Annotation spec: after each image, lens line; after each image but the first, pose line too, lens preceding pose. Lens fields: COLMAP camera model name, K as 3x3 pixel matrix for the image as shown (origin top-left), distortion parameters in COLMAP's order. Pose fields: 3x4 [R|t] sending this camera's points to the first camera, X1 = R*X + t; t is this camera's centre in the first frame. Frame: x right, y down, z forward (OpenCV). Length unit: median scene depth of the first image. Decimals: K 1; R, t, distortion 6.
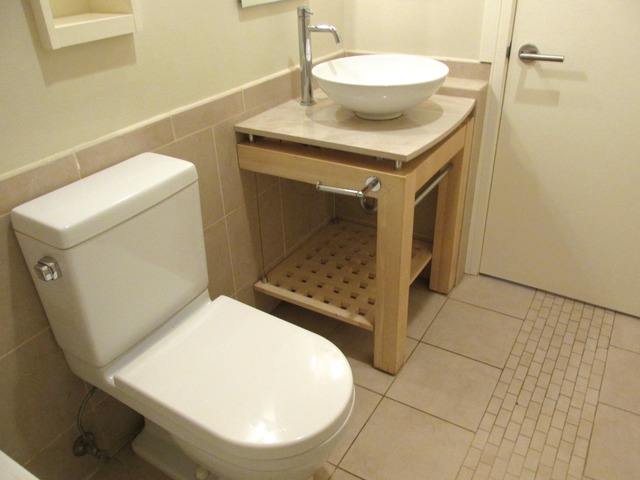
lens RADIAL K [[530.4, 0, 319.2], [0, 530.4, 236.3], [0, 0, 1]] dist [-0.006761, -0.029061]
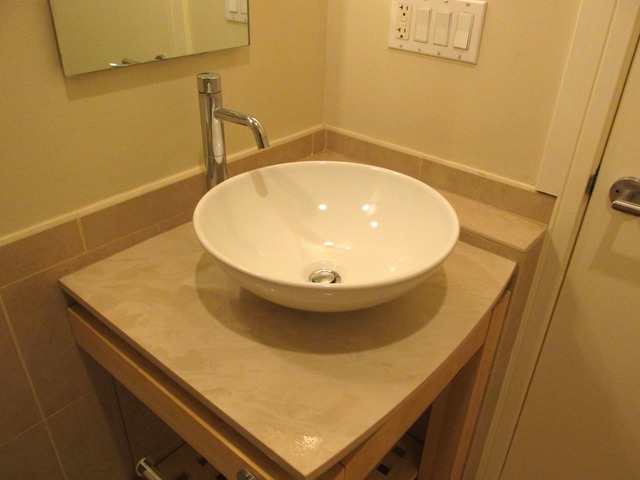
lens RADIAL K [[530.4, 0, 320.2], [0, 530.4, 244.2], [0, 0, 1]] dist [-0.006761, -0.029061]
pose [[0.986545, 0.126926, -0.103049, 0.154645], [-0.124526, 0.991780, 0.029432, -0.279550], [0.105938, -0.016204, 0.994241, 0.451614]]
